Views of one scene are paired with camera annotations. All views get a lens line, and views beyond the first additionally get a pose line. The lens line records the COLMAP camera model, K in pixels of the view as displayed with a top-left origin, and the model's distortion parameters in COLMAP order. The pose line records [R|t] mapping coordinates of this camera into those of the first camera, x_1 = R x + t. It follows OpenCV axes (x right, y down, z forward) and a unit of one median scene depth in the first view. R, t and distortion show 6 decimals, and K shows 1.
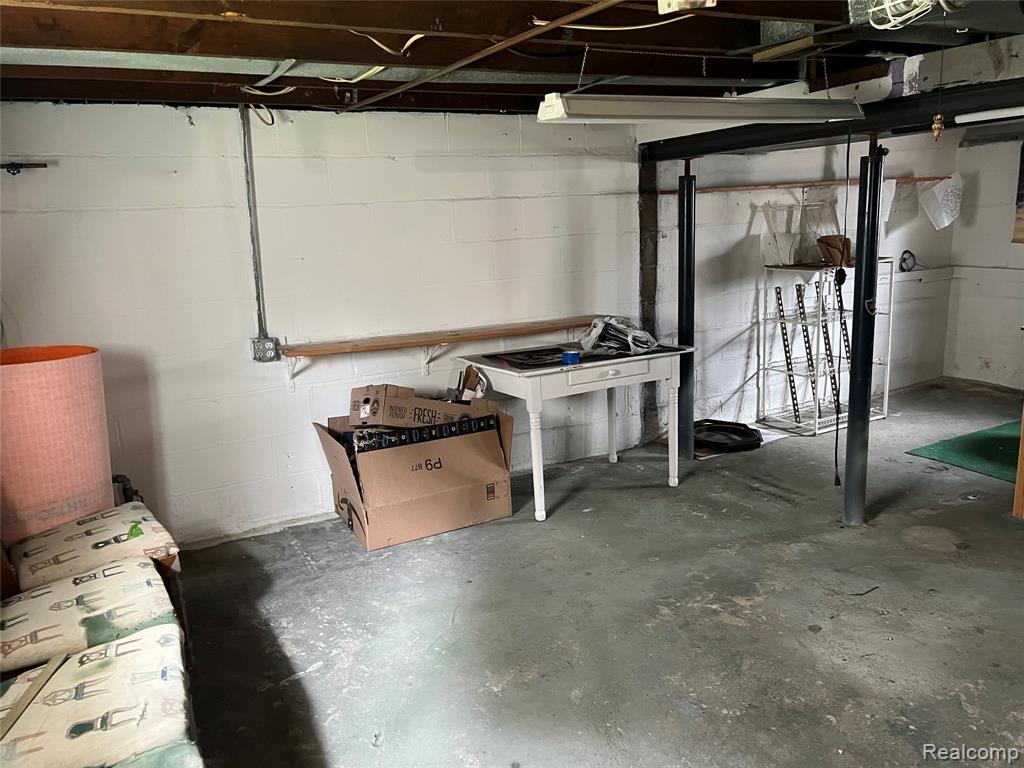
lens RADIAL K [[769.8, 0, 514.0], [0, 769.8, 383.7], [0, 0, 1]] dist [0.014395, 0.002588]
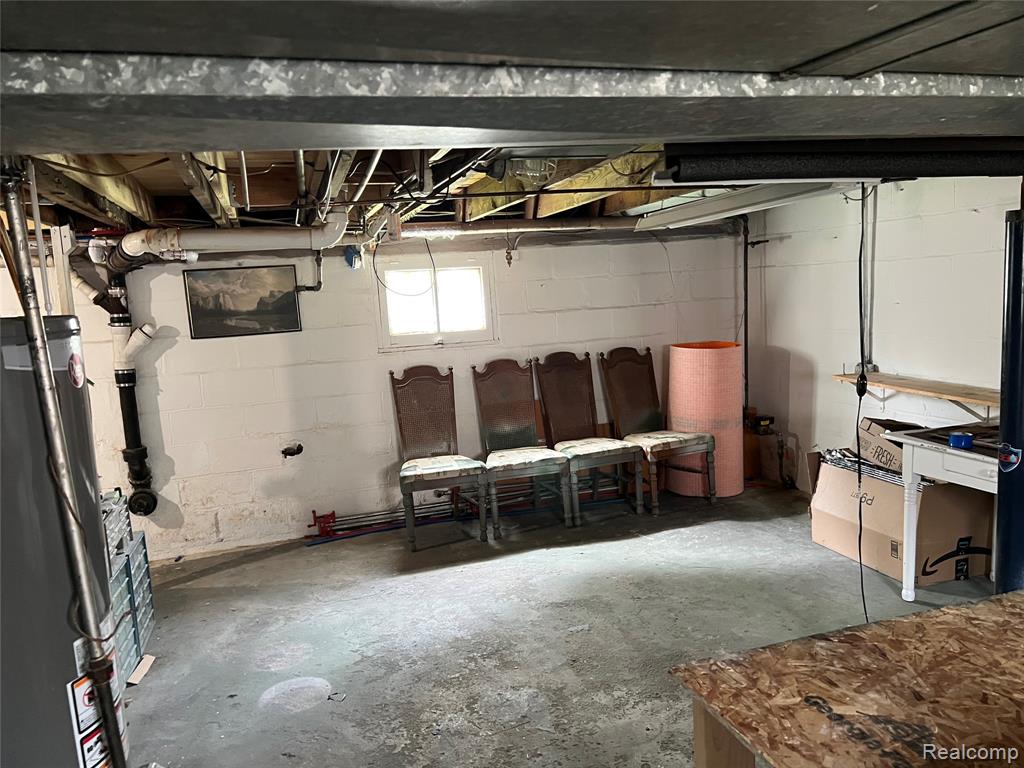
lens RADIAL K [[769.8, 0, 513.5], [0, 769.8, 386.0], [0, 0, 1]] dist [0.014395, 0.002588]
pose [[-0.210851, 0.175936, -0.961555, 1.172561], [-0.147340, 0.966711, 0.209189, -0.234895], [0.966350, 0.185783, -0.177909, 0.783128]]
